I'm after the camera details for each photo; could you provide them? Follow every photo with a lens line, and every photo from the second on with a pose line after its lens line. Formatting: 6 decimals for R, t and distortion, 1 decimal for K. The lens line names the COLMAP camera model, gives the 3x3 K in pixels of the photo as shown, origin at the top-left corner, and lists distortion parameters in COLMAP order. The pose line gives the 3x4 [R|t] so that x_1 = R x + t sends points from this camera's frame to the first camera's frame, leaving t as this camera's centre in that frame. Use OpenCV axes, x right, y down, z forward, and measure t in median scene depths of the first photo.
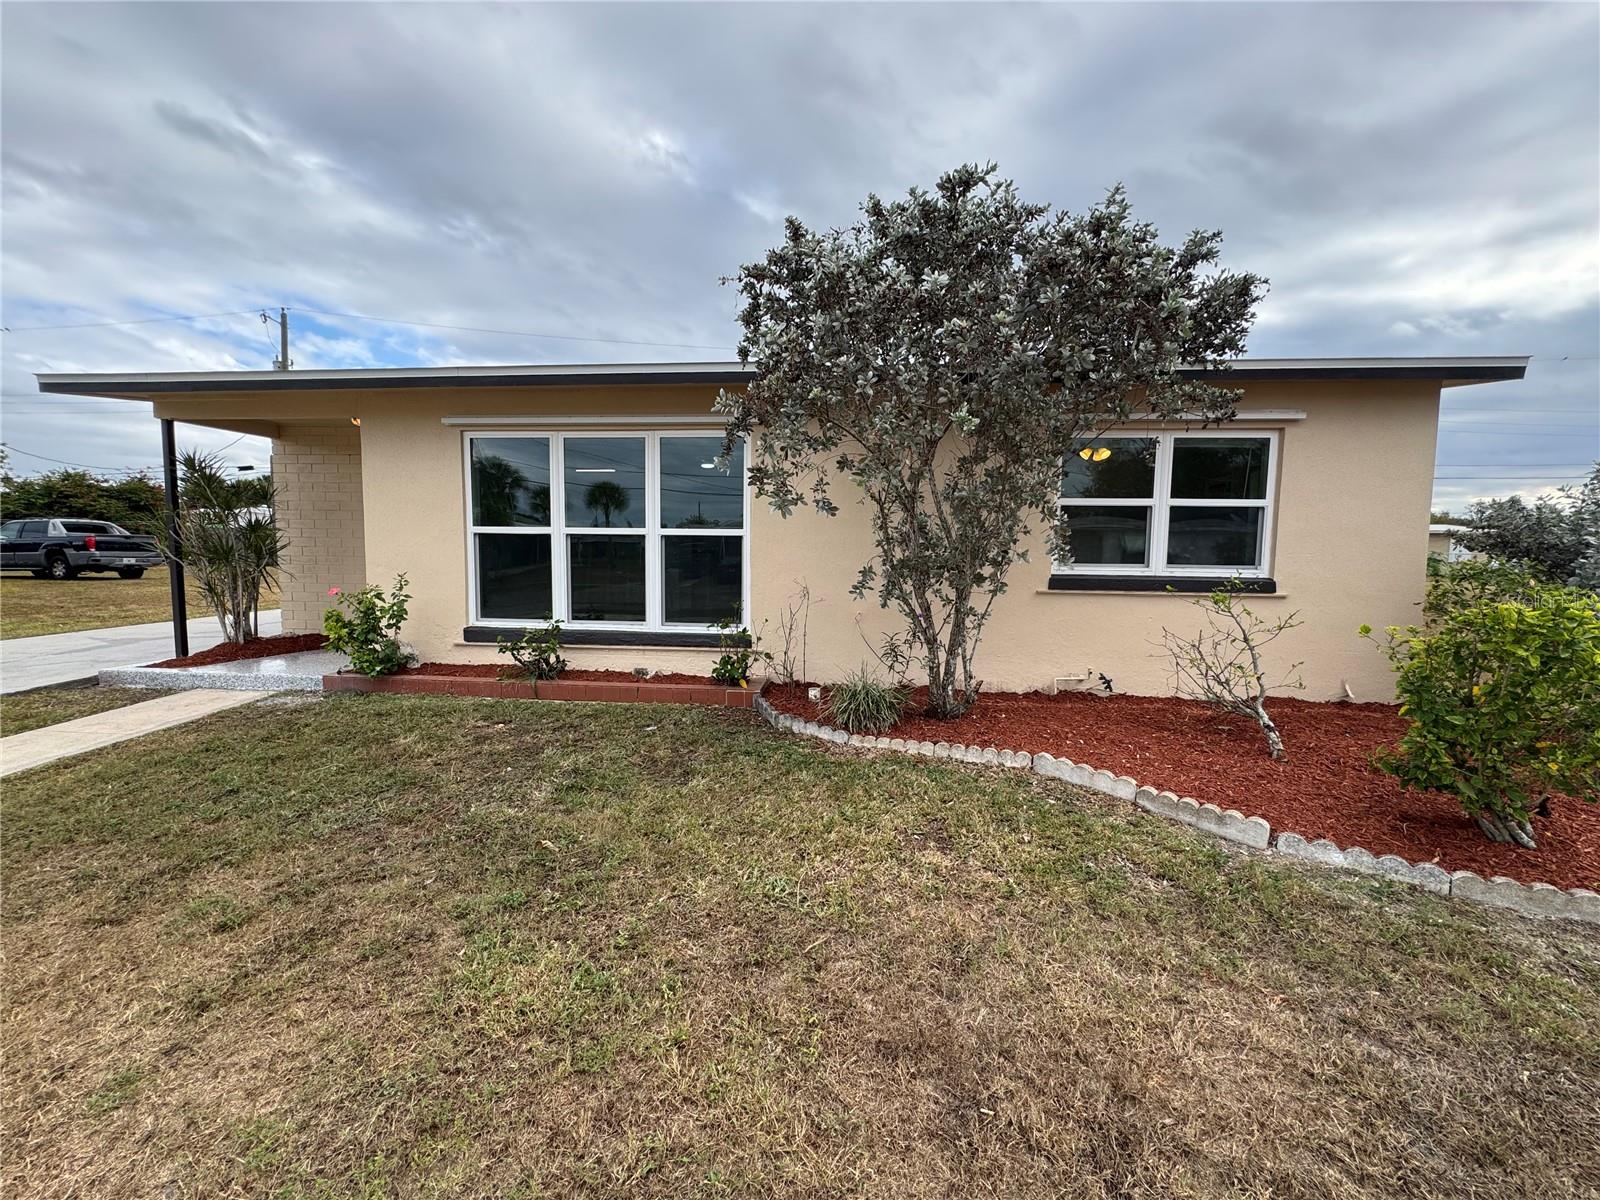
lens RADIAL K [[639.2, 0, 795.7], [0, 639.2, 599.5], [0, 0, 1]] dist [0.013832, 0.000105]
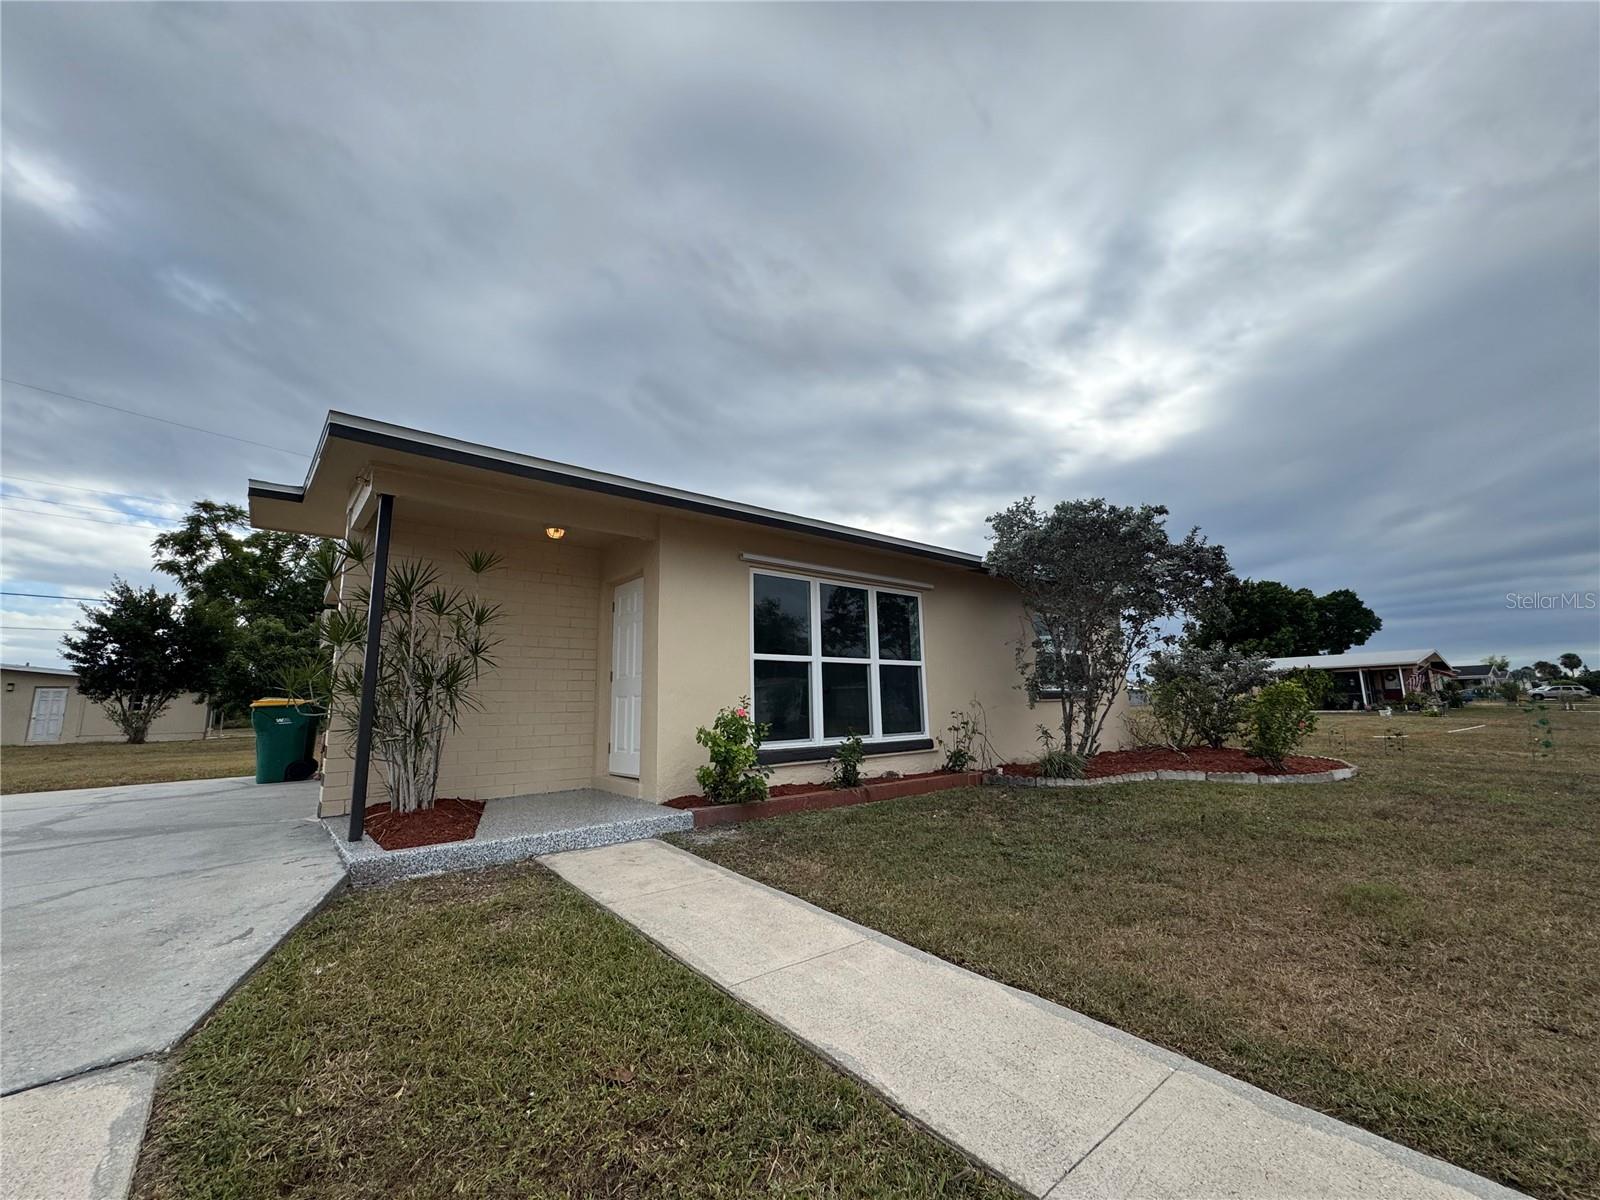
lens RADIAL K [[639.2, 0, 793.0], [0, 639.2, 598.8], [0, 0, 1]] dist [0.013832, 0.000105]
pose [[0.693754, 0.093326, 0.714140, -1.252089], [0.086946, 0.973464, -0.211679, 0.027827], [-0.714944, 0.208945, 0.667230, 0.239211]]
